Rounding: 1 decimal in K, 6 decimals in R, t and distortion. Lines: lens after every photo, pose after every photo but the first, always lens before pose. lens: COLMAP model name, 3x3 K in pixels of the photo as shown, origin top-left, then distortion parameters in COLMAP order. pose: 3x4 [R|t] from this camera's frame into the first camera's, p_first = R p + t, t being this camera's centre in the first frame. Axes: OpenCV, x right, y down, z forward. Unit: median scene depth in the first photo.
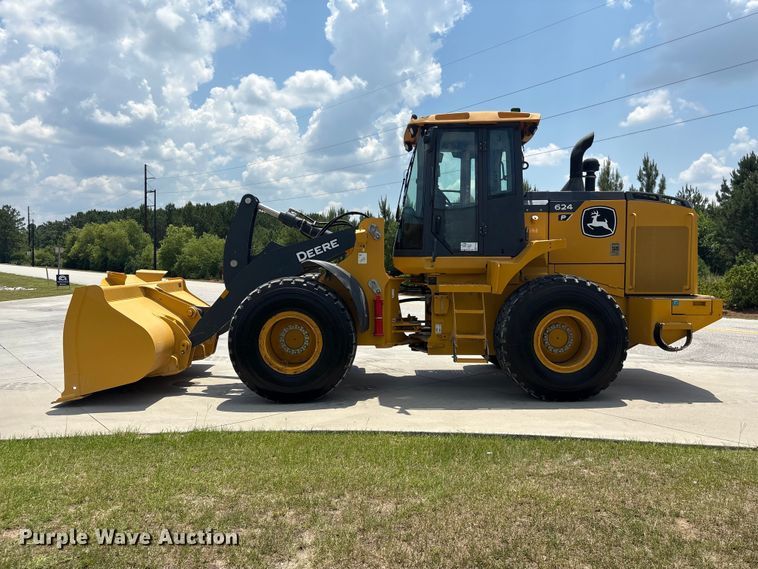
lens RADIAL K [[568.1, 0, 379.0], [0, 568.1, 284.5], [0, 0, 1]] dist [0.070602, -0.068491]
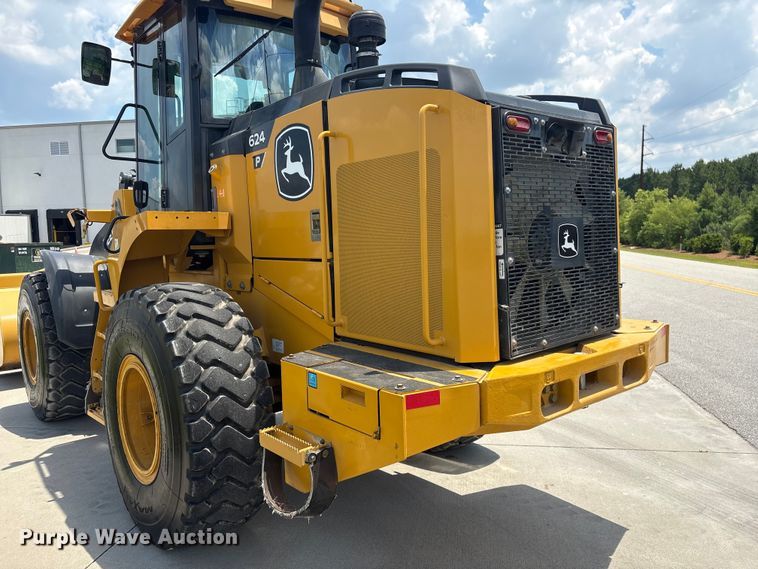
lens RADIAL K [[574.1, 0, 376.3], [0, 574.1, 286.9], [0, 0, 1]] dist [0.056202, -0.079235]
pose [[0.649535, 0.055400, -0.758310, 0.742621], [-0.009206, 0.997842, 0.065014, -0.043964], [0.760276, -0.035248, 0.648644, 0.746887]]
